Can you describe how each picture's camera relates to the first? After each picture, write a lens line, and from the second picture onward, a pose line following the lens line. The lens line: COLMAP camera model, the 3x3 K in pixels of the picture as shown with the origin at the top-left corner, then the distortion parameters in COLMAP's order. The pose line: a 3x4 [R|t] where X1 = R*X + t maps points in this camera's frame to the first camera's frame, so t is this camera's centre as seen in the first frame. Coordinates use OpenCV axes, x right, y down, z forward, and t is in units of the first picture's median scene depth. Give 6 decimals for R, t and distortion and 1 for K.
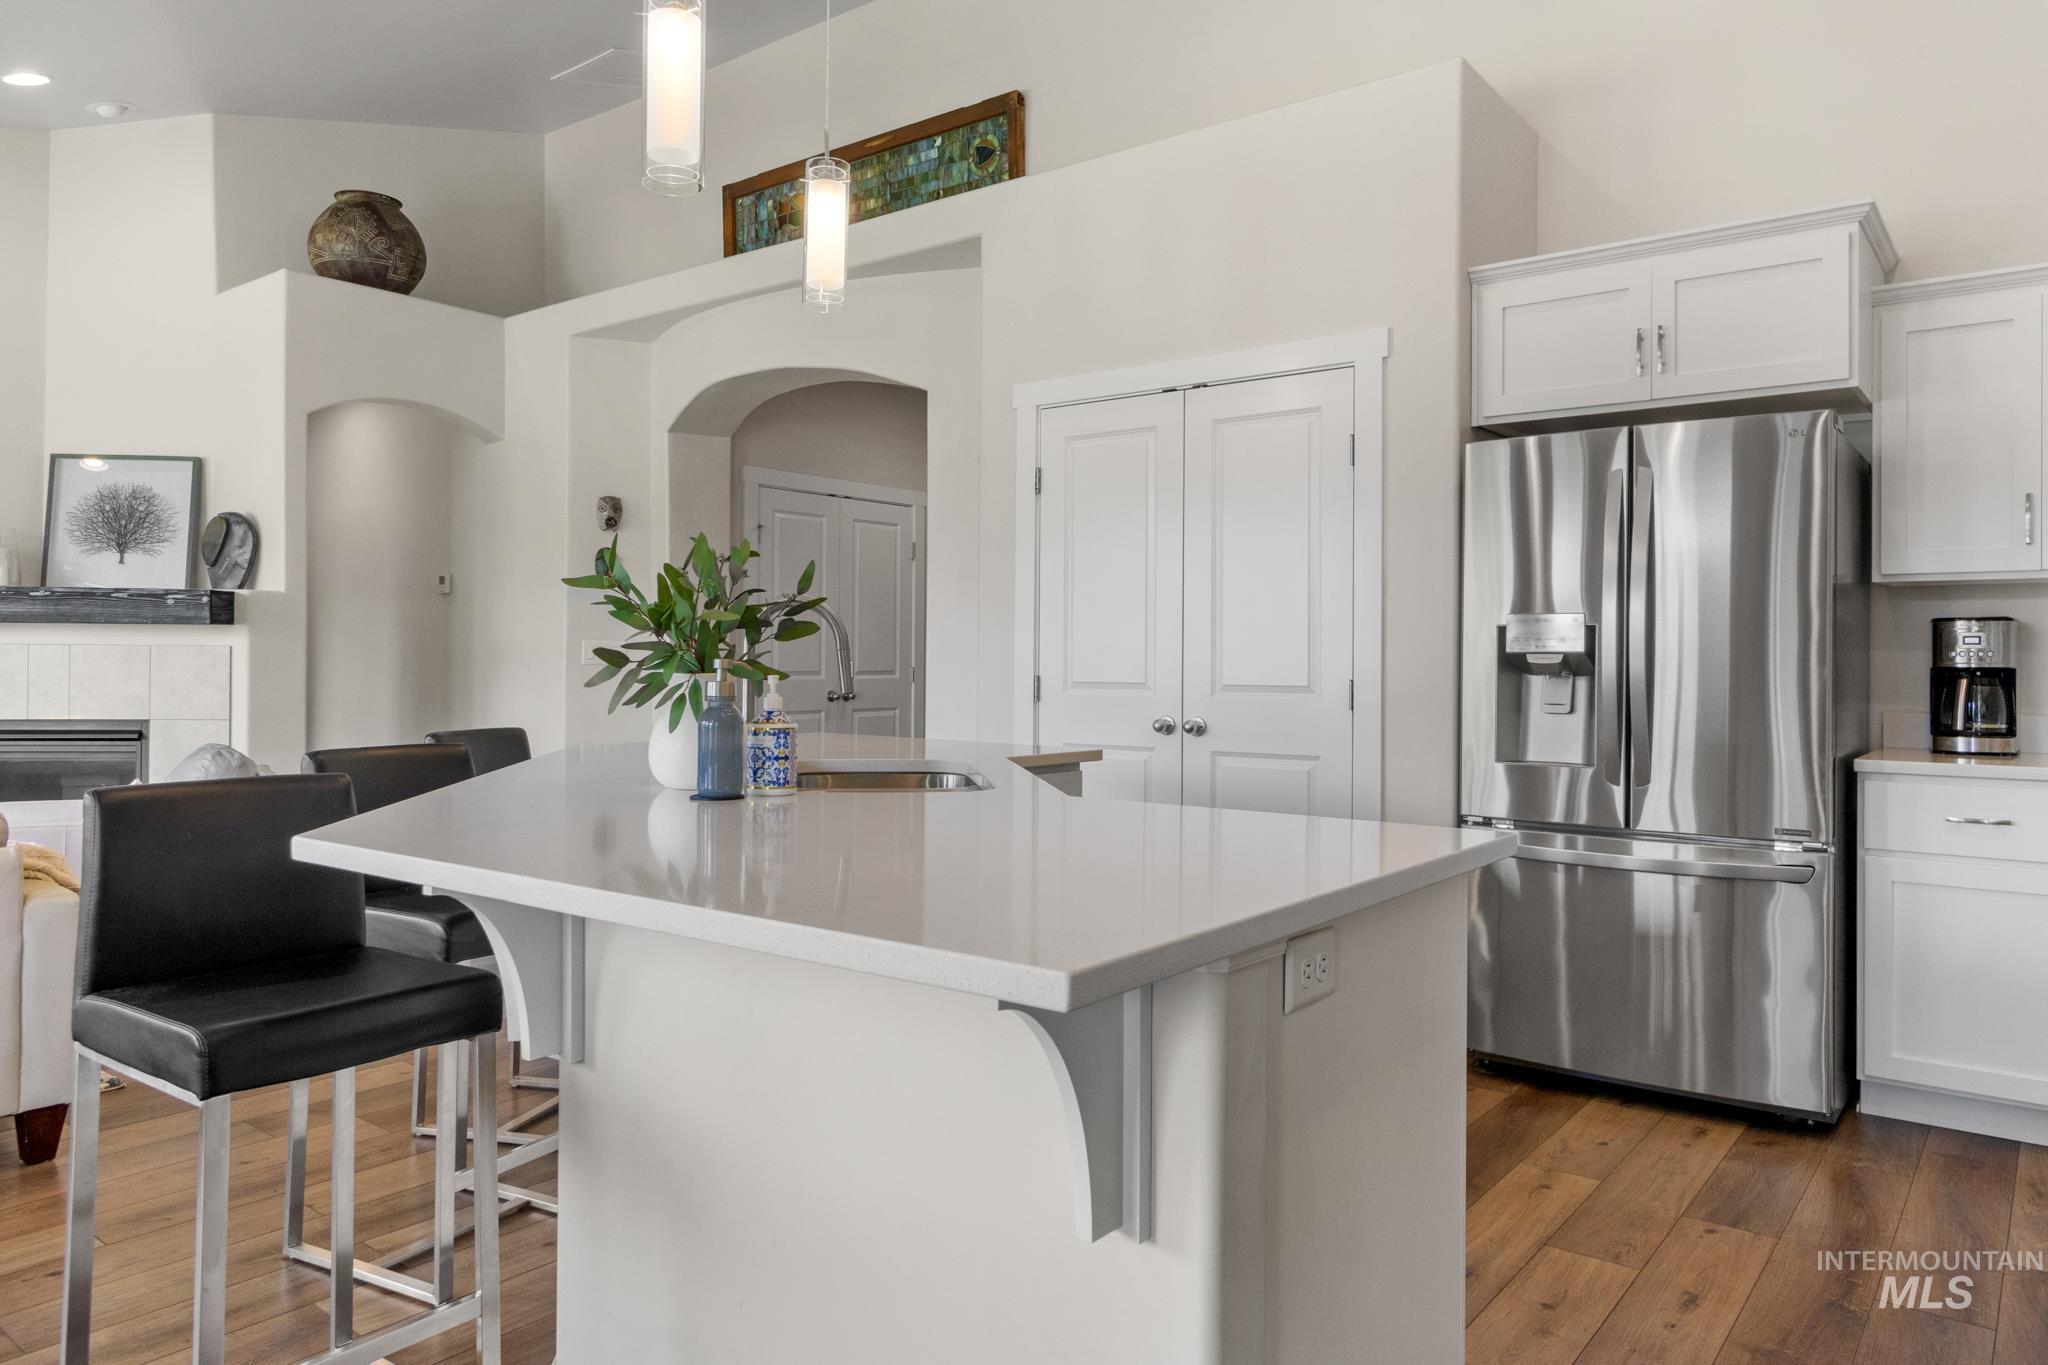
lens RADIAL K [[1350.1, 0, 1026.2], [0, 1350.1, 655.5], [0, 0, 1]] dist [-0.001377, -0.001134]
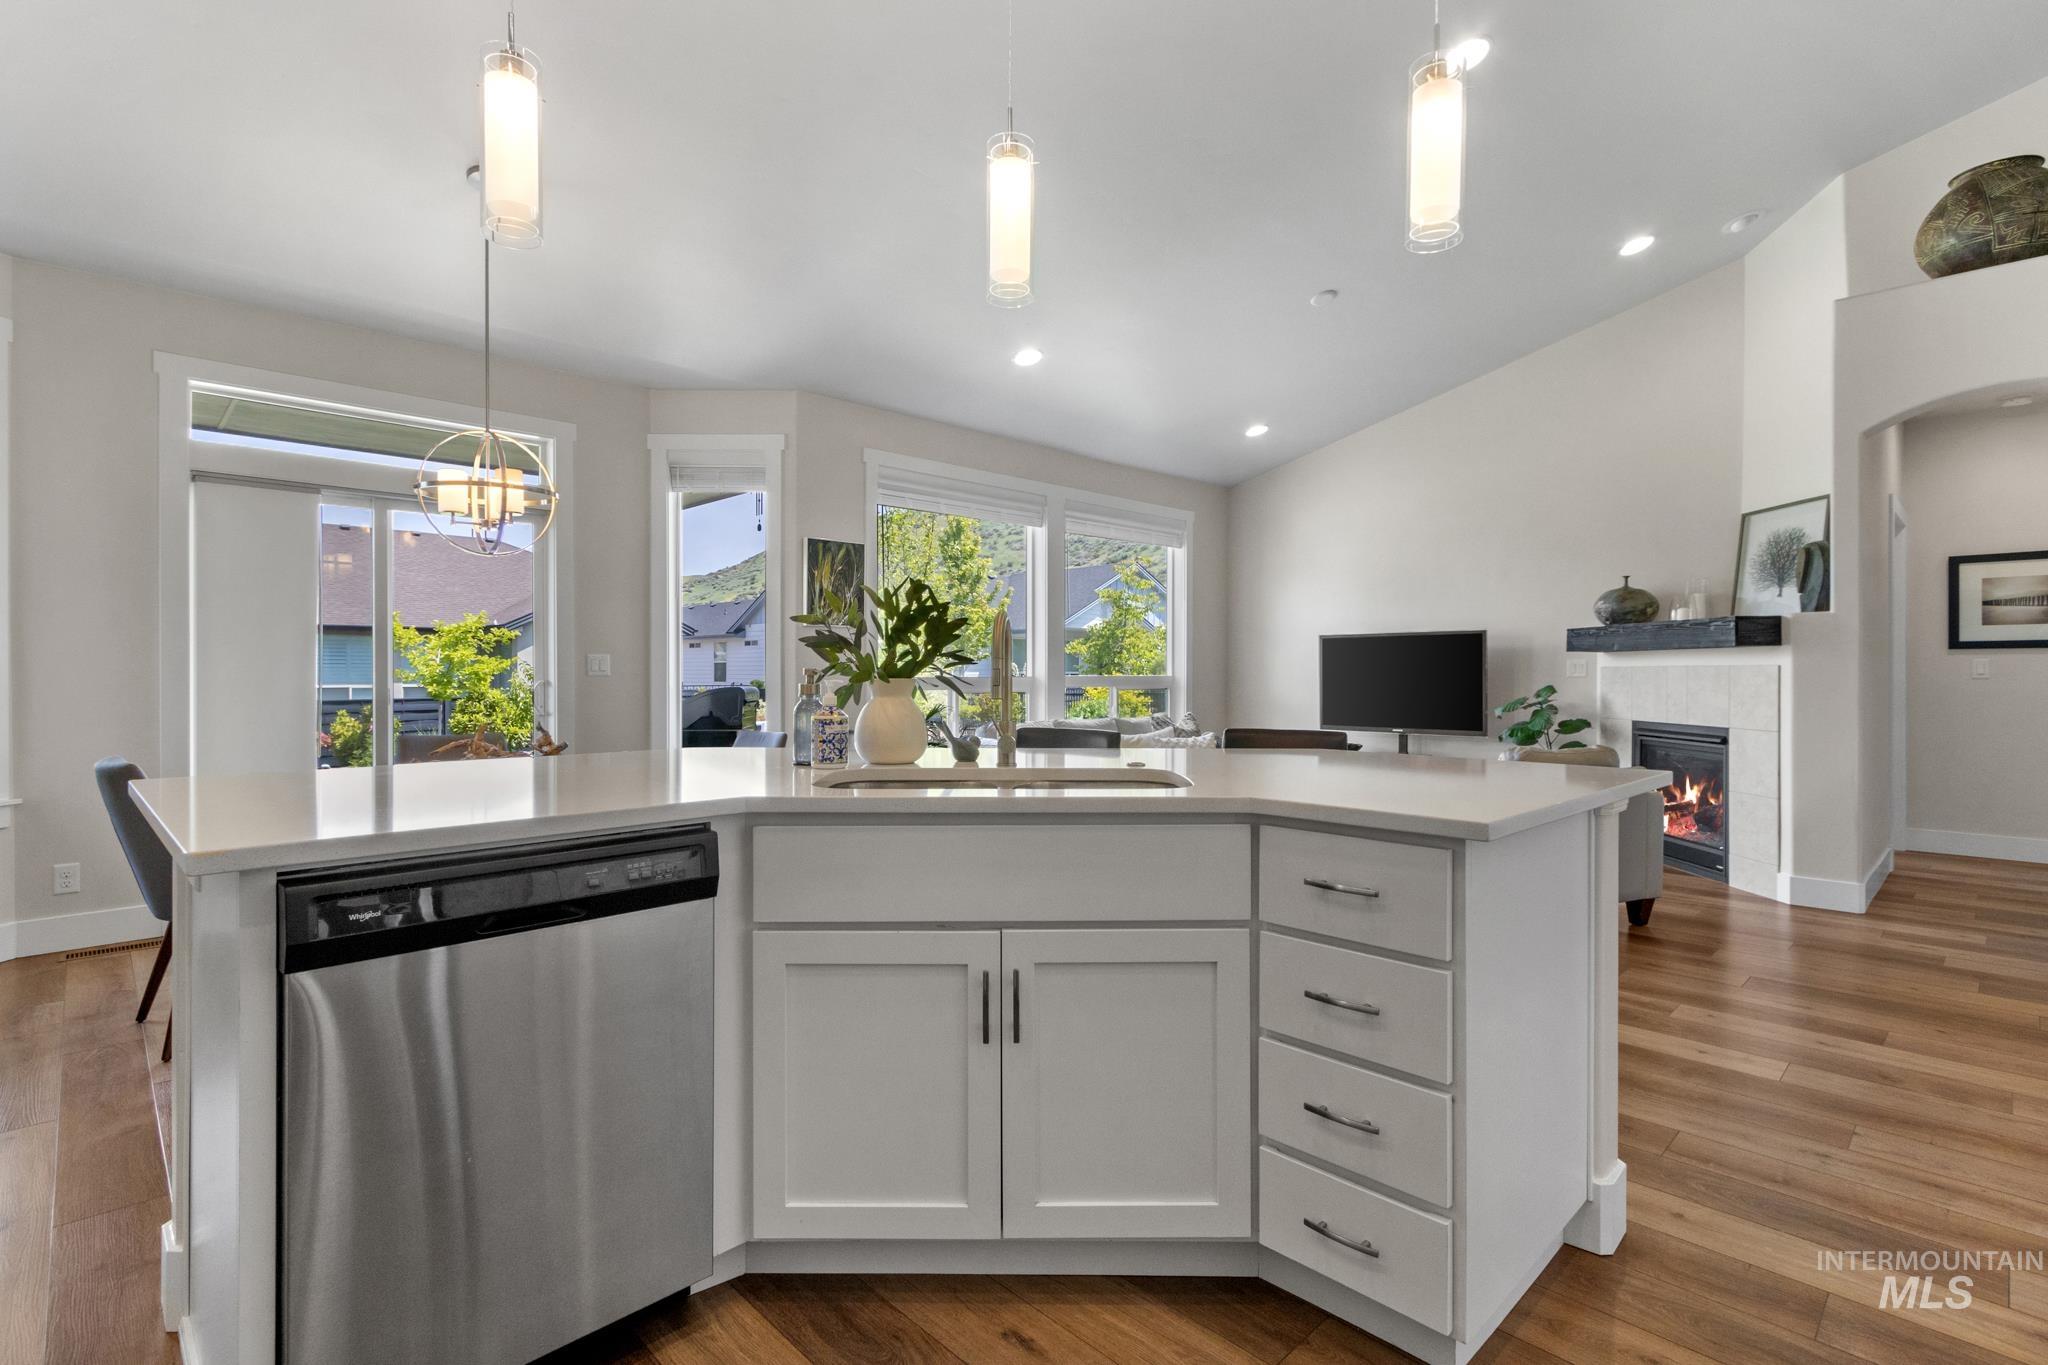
lens RADIAL K [[959.3, 0, 1024.0], [0, 959.3, 682.5], [0, 0, 1]] dist [0.000984, -0.004311]
pose [[-0.137175, 0.001099, -0.990546, 0.251865], [0.001211, 0.999999, 0.000942, 0.005562], [0.990546, -0.001070, -0.137176, 0.458865]]
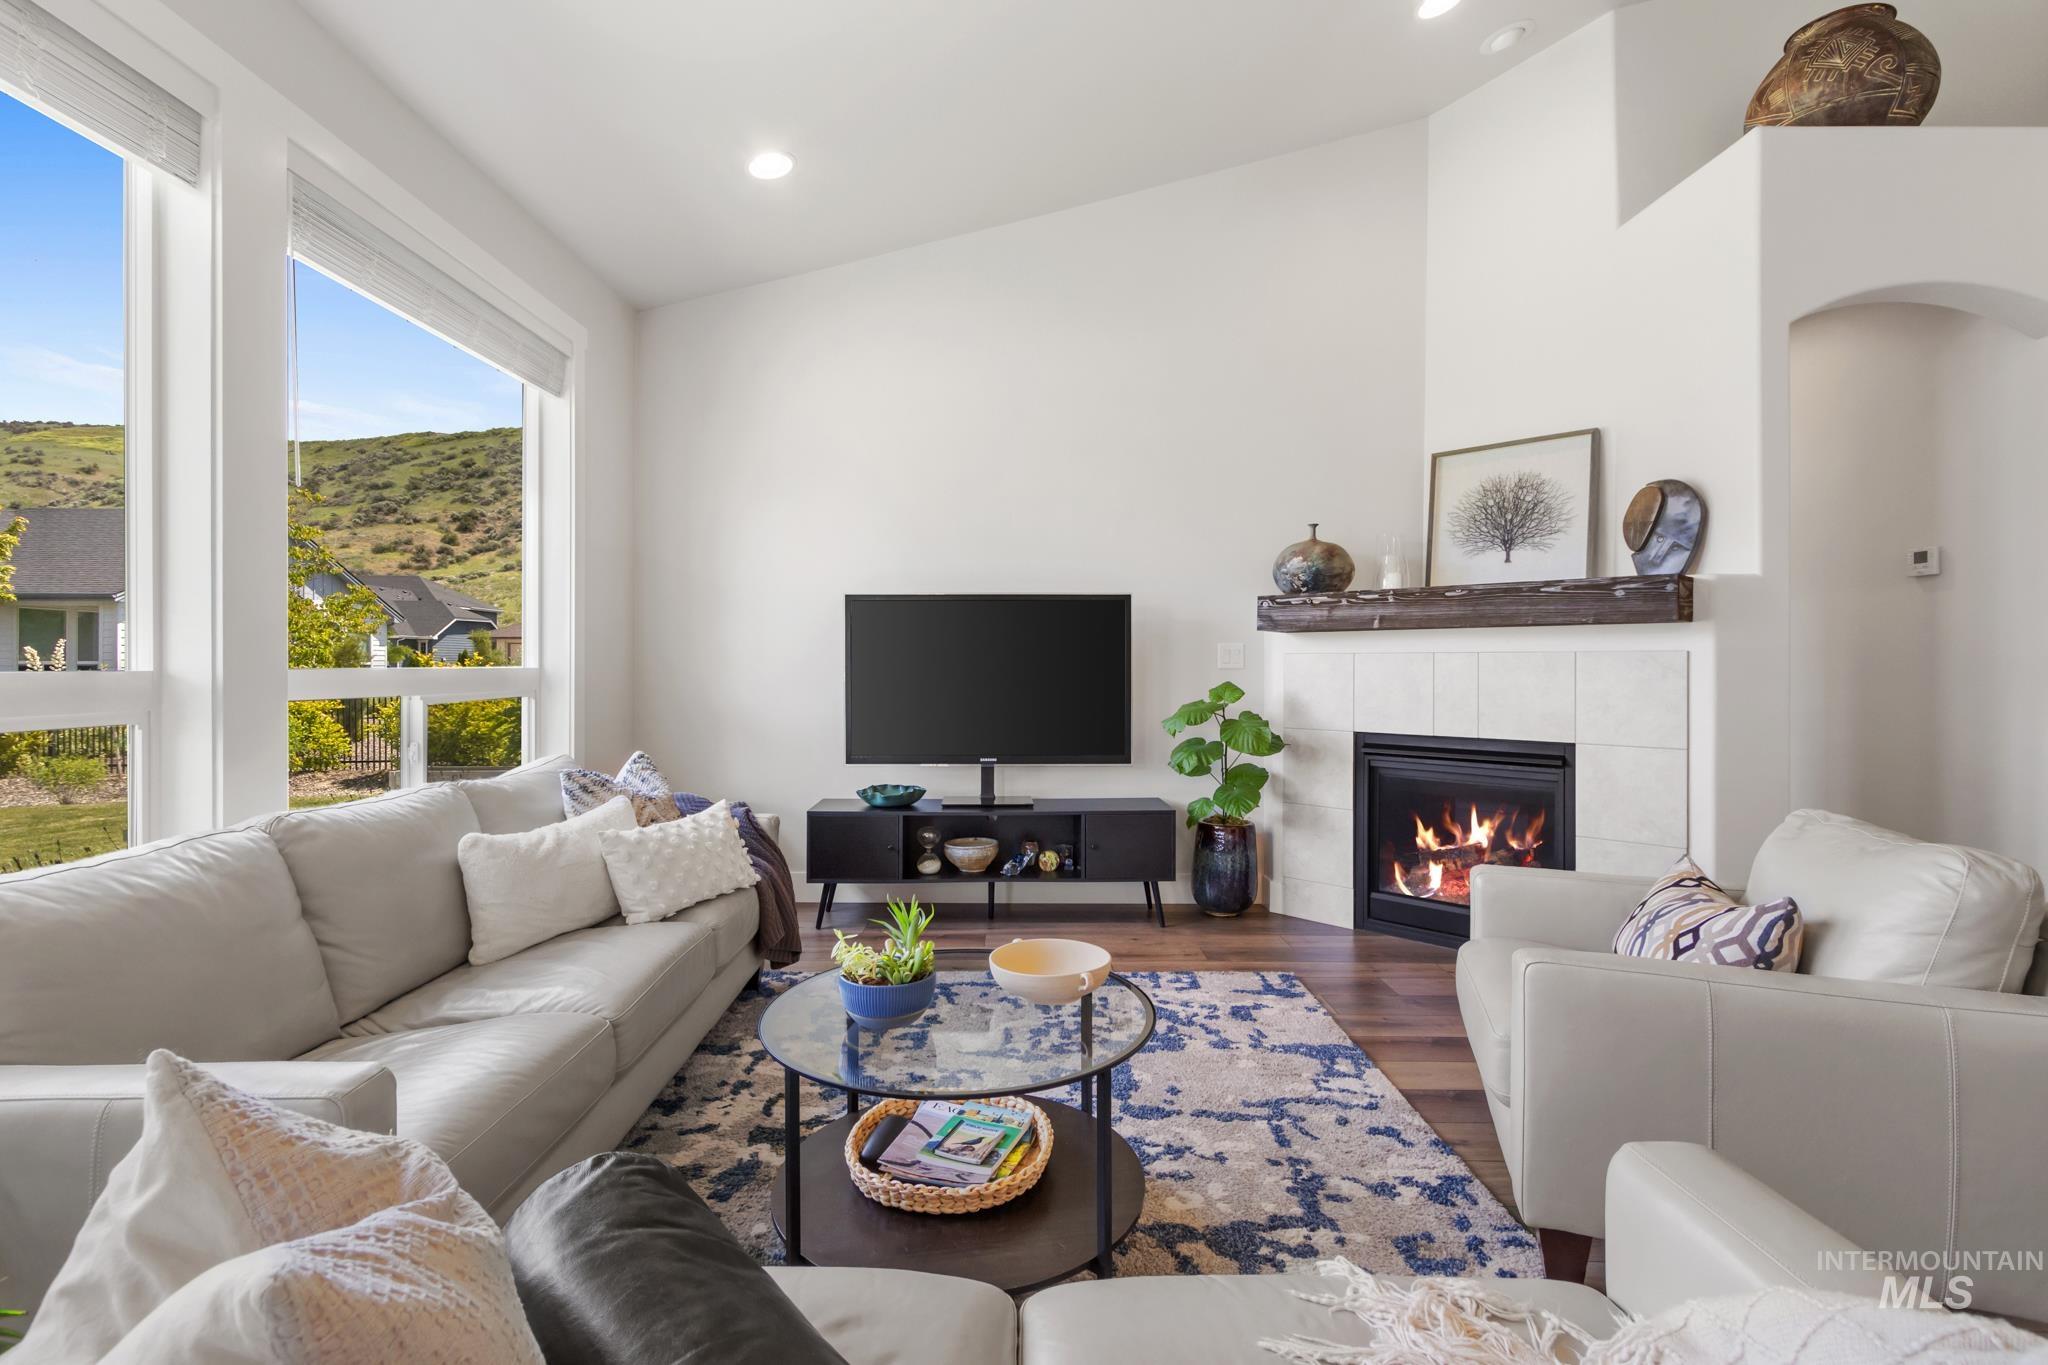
lens RADIAL K [[943.1, 0, 1021.9], [0, 943.1, 668.5], [0, 0, 1]] dist [0.001642, -0.000104]
pose [[0.613754, -0.002694, -0.789493, -0.373911], [0.005256, 0.999986, 0.000674, 0.000371], [0.789480, -0.004563, 0.613760, 0.359784]]
